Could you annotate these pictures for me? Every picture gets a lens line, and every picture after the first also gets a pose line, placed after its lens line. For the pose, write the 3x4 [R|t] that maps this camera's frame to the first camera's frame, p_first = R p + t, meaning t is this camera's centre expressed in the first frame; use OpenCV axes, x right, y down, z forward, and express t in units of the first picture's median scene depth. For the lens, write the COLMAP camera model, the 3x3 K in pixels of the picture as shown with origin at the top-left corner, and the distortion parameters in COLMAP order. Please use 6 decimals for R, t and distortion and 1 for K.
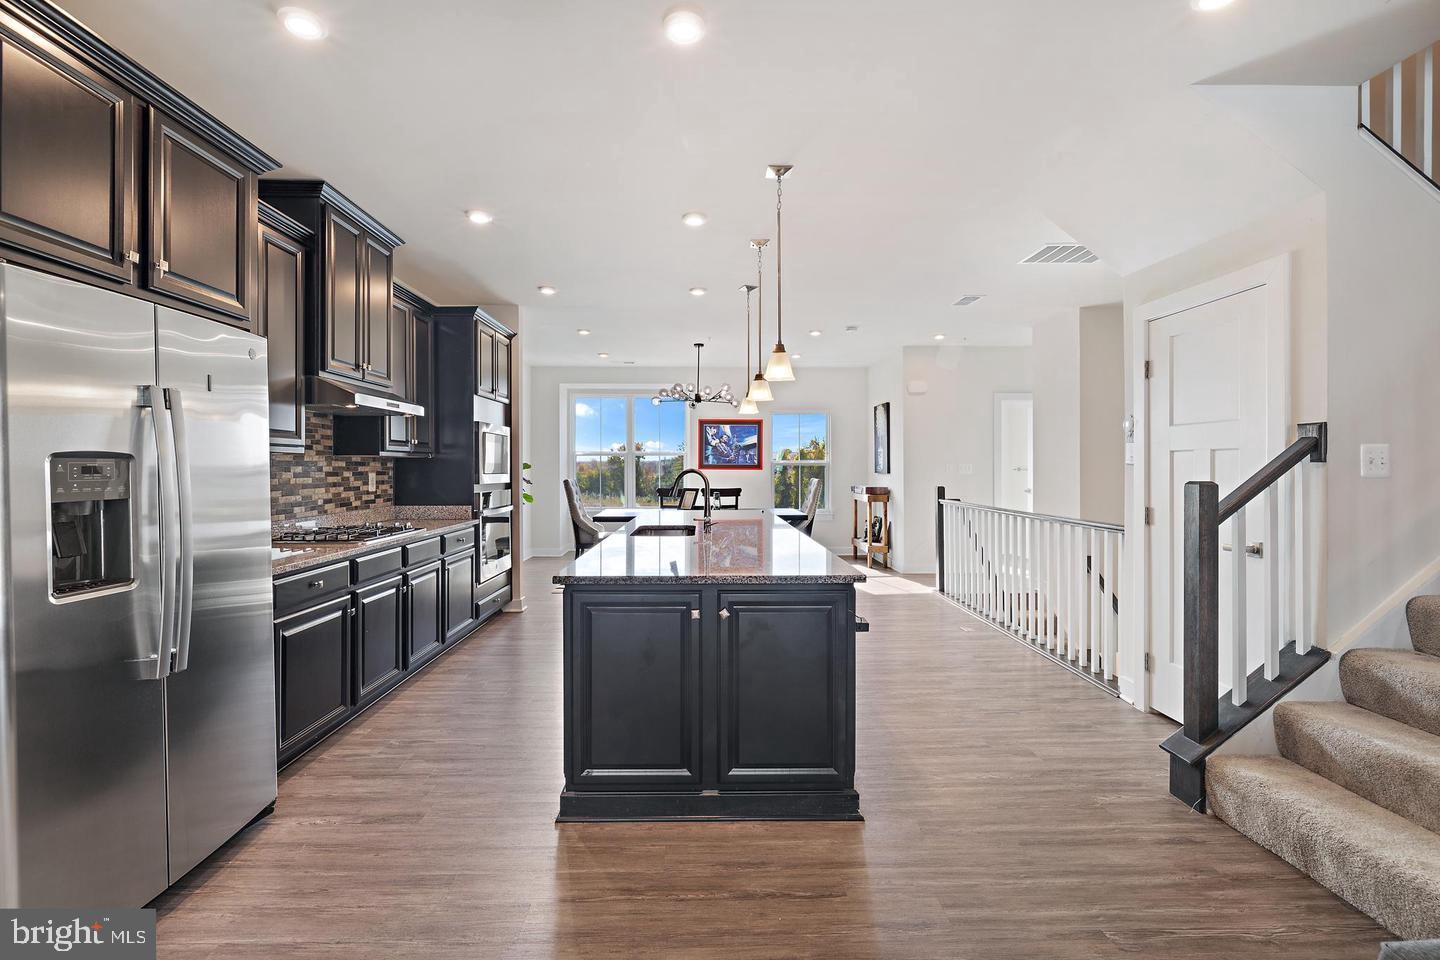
lens RADIAL K [[645.4, 0, 709.0], [0, 645.4, 468.1], [0, 0, 1]] dist [0.002331, 0.000339]
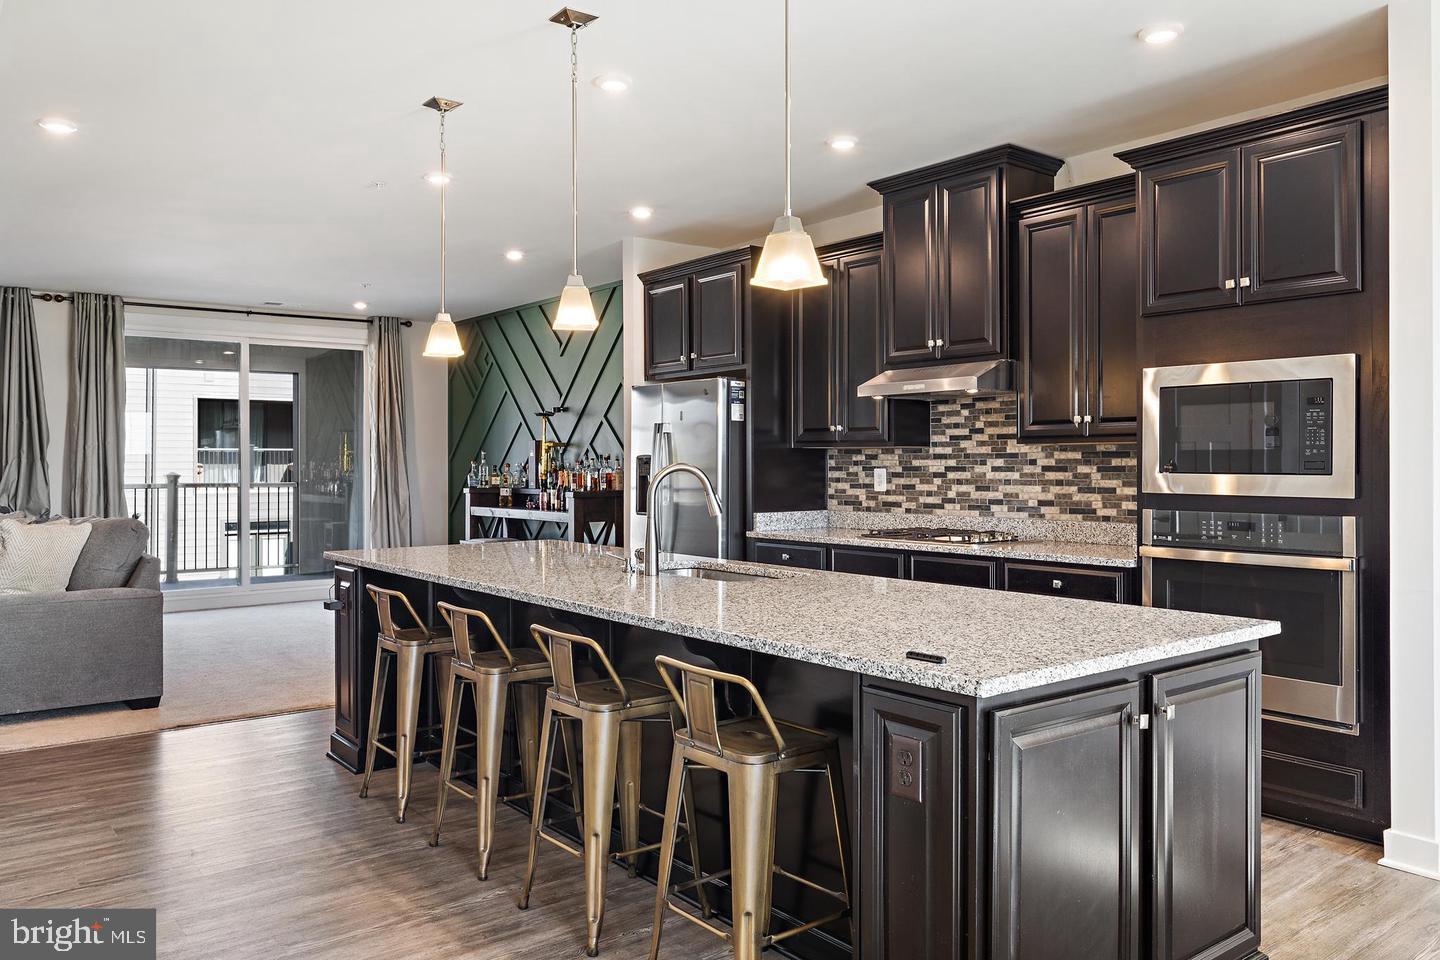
lens RADIAL K [[1062.1, 0, 719.0], [0, 1062.1, 467.4], [0, 0, 1]] dist [-0.005516, -0.002790]
pose [[-0.785837, 0.008150, -0.618380, 0.508477], [0.004014, 0.999959, 0.008078, -0.003973], [0.618420, 0.003865, -0.785838, 1.739606]]
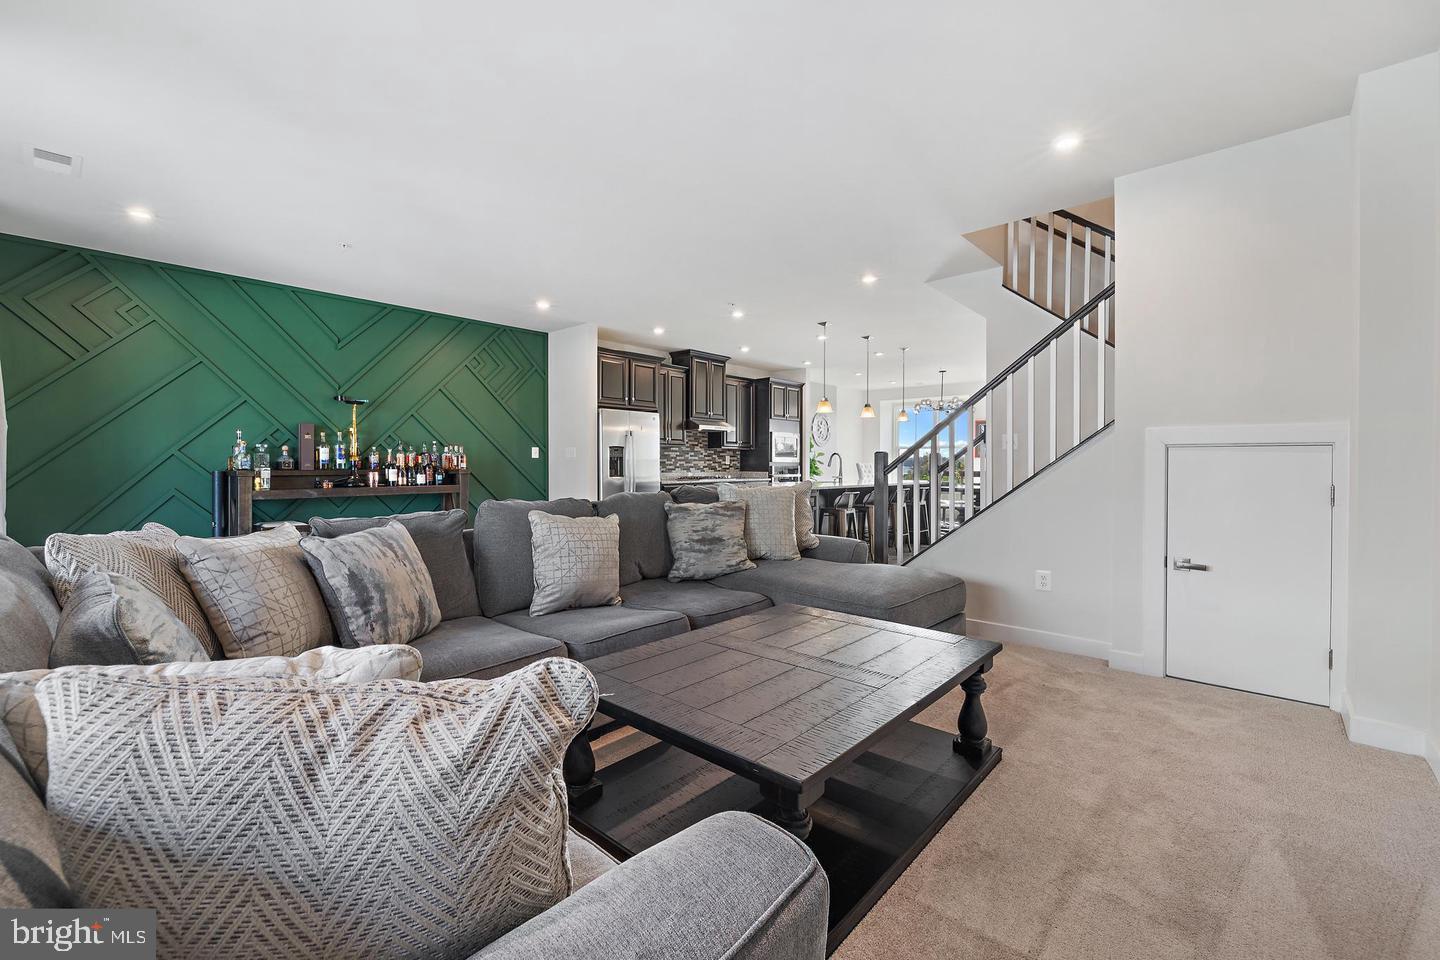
lens RADIAL K [[605.6, 0, 721.2], [0, 605.6, 468.5], [0, 0, 1]] dist [0.001994, -0.000415]
pose [[0.747651, 0.017406, -0.663864, 0.989319], [-0.011916, 0.999847, 0.012795, 0.027022], [0.663985, -0.001656, 0.747744, -0.691537]]
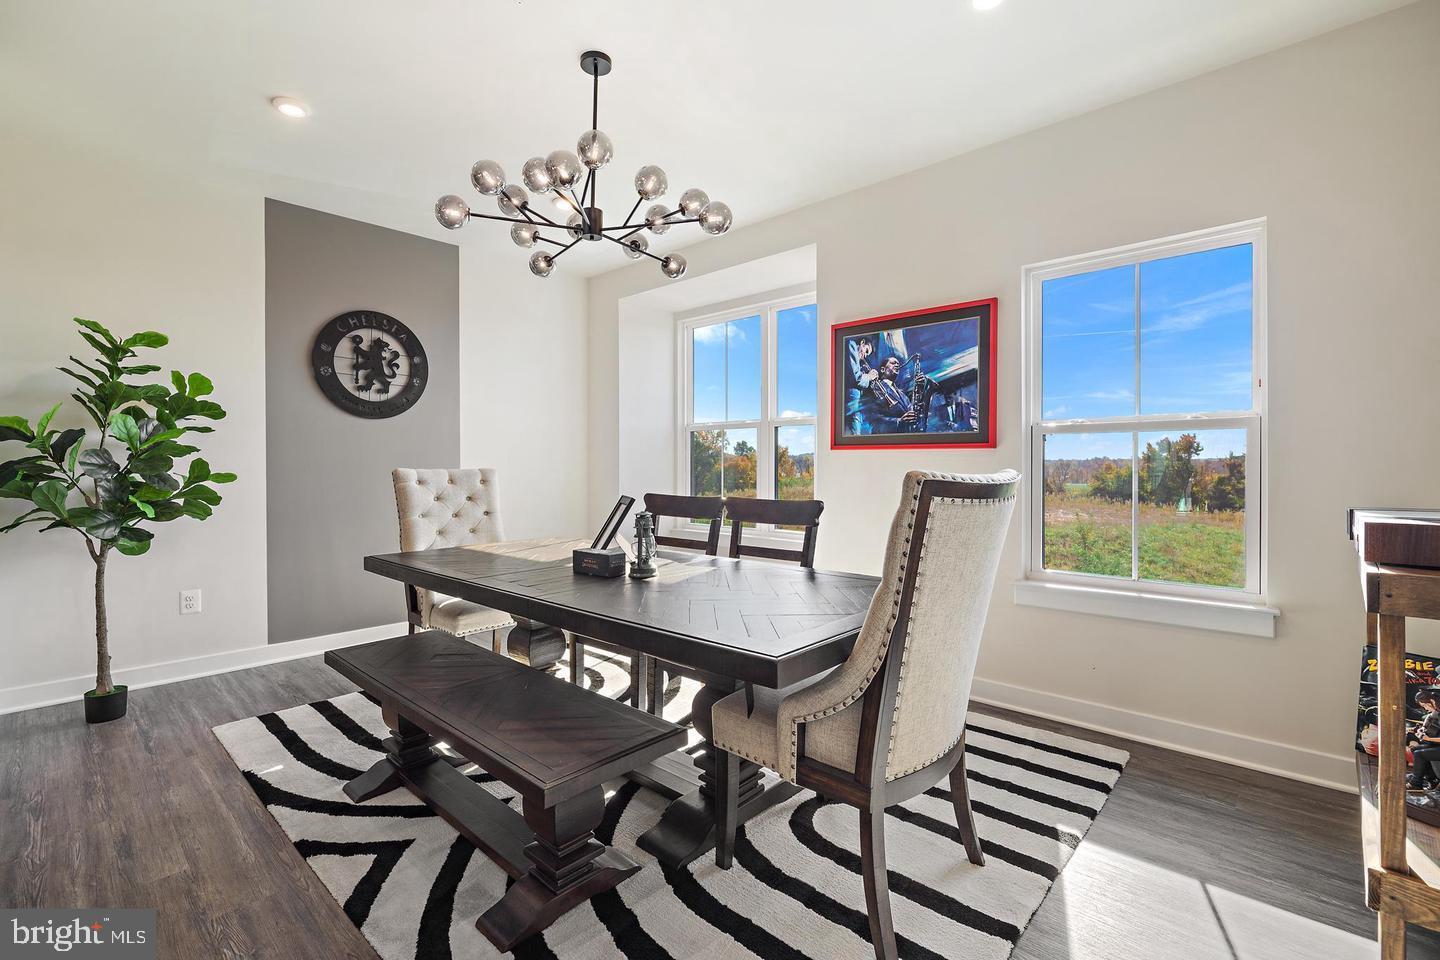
lens RADIAL K [[645.4, 0, 710.0], [0, 645.4, 475.5], [0, 0, 1]] dist [0.002331, 0.000339]
pose [[0.721253, 0.014814, -0.692513, 0.472271], [0.000124, 0.999768, 0.021516, 0.021625], [0.692671, -0.015605, 0.721085, 1.480989]]
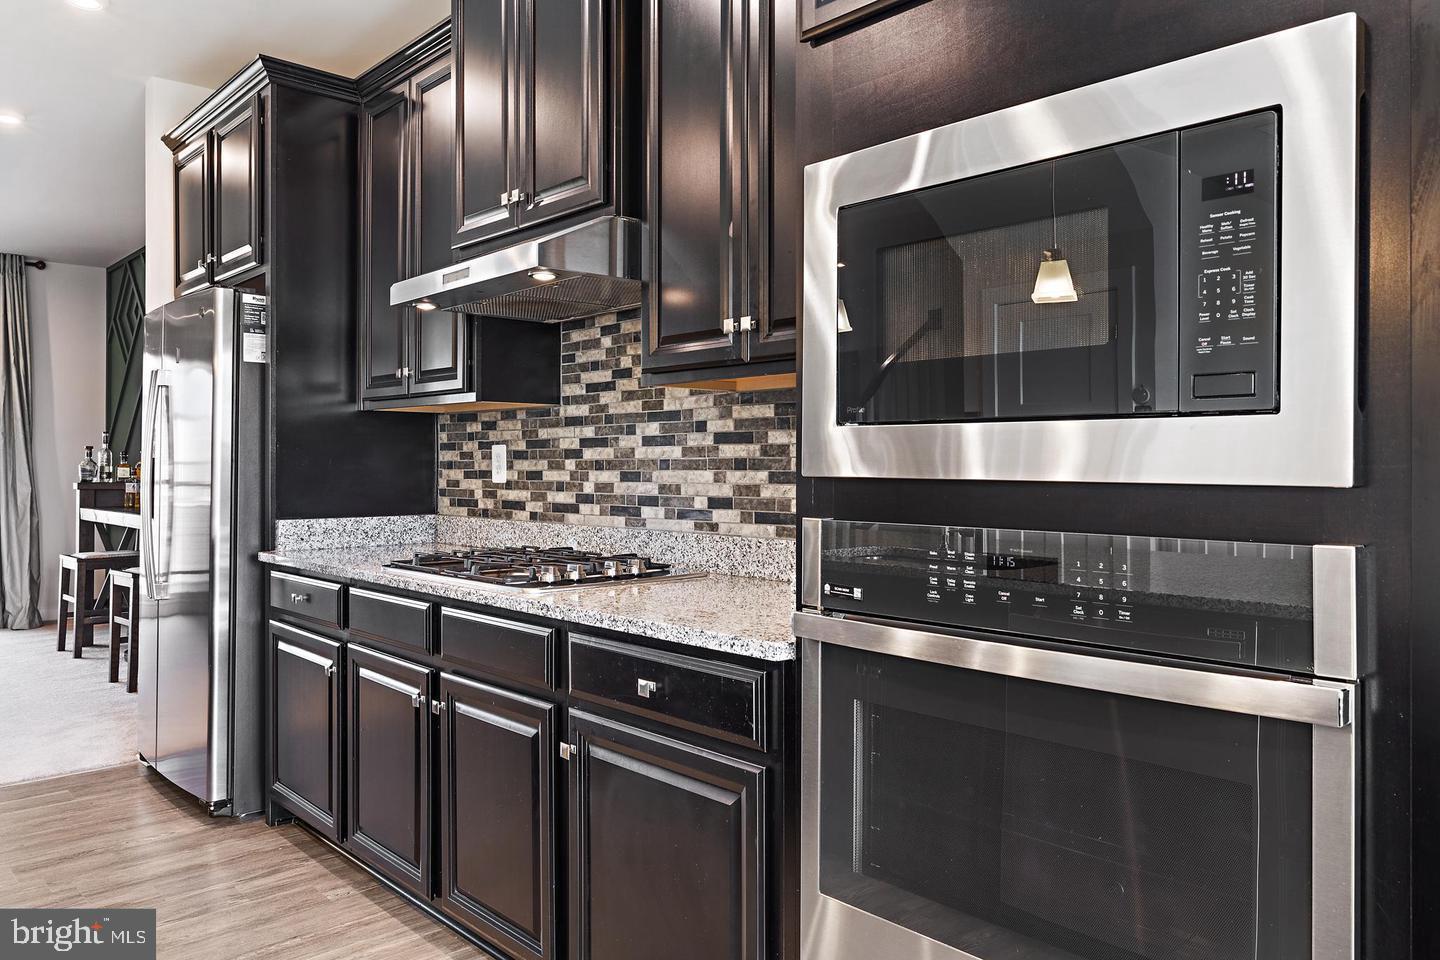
lens RADIAL K [[1024.5, 0, 722.5], [0, 1024.5, 468.5], [0, 0, 1]] dist [-0.029174, 0.005538]
pose [[-0.732586, 0.004674, -0.680659, -0.141401], [-0.000002, 0.999976, 0.006868, 0.024237], [0.680675, 0.005032, -0.732568, 1.461260]]
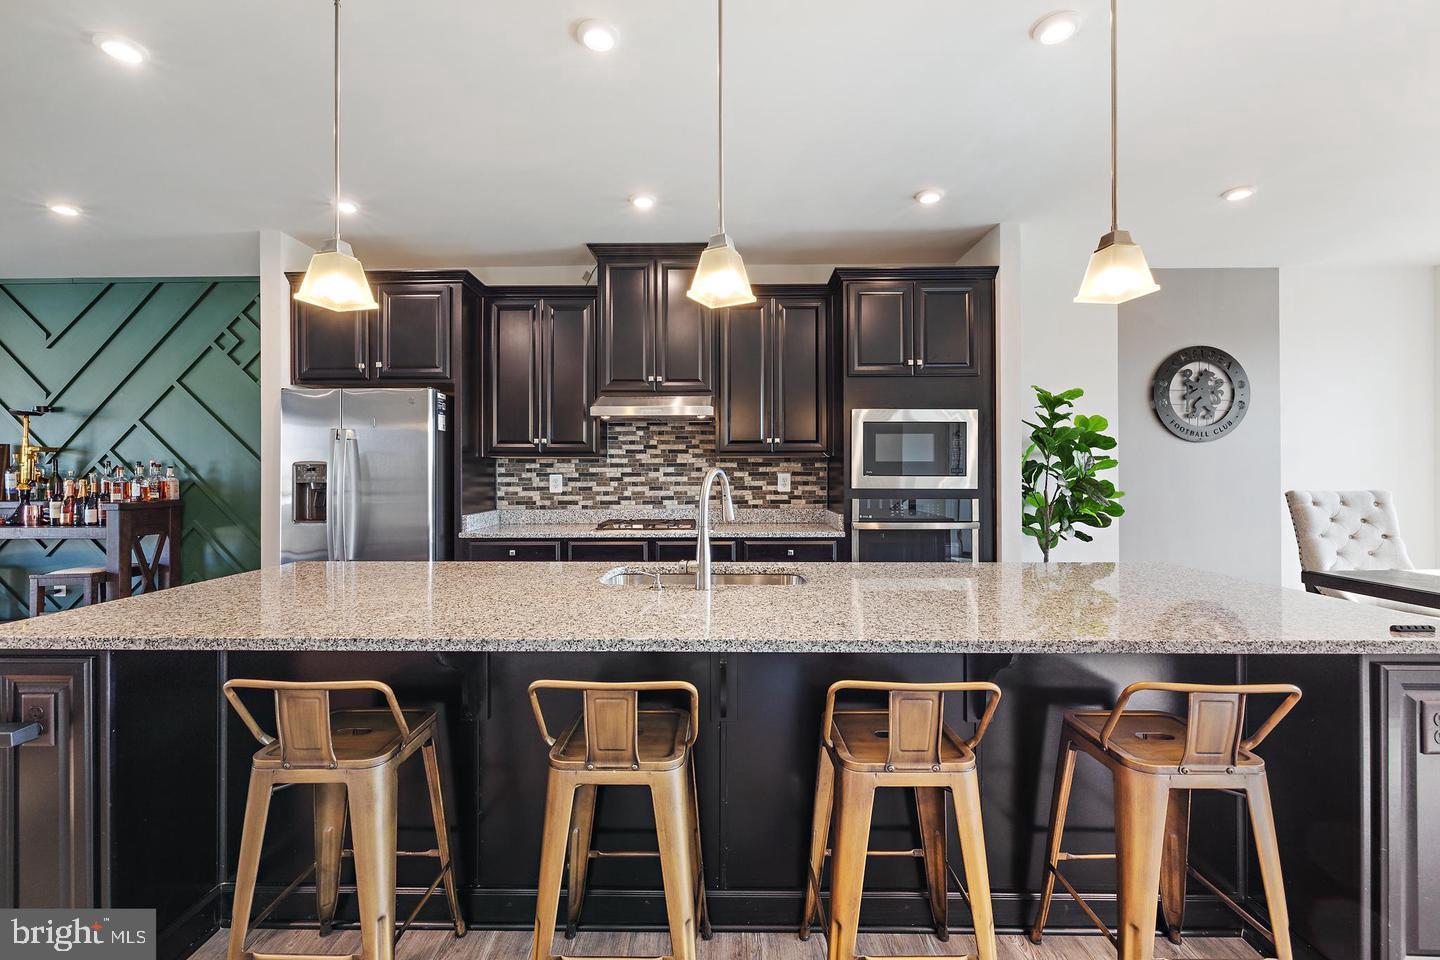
lens RADIAL K [[605.6, 0, 714.2], [0, 605.6, 473.9], [0, 0, 1]] dist [0.001994, -0.000415]
pose [[-0.021864, 0.008269, -0.999727, 0.469041], [0.000456, 0.999966, 0.008261, 0.000646], [0.999761, -0.000276, -0.021867, 1.016695]]
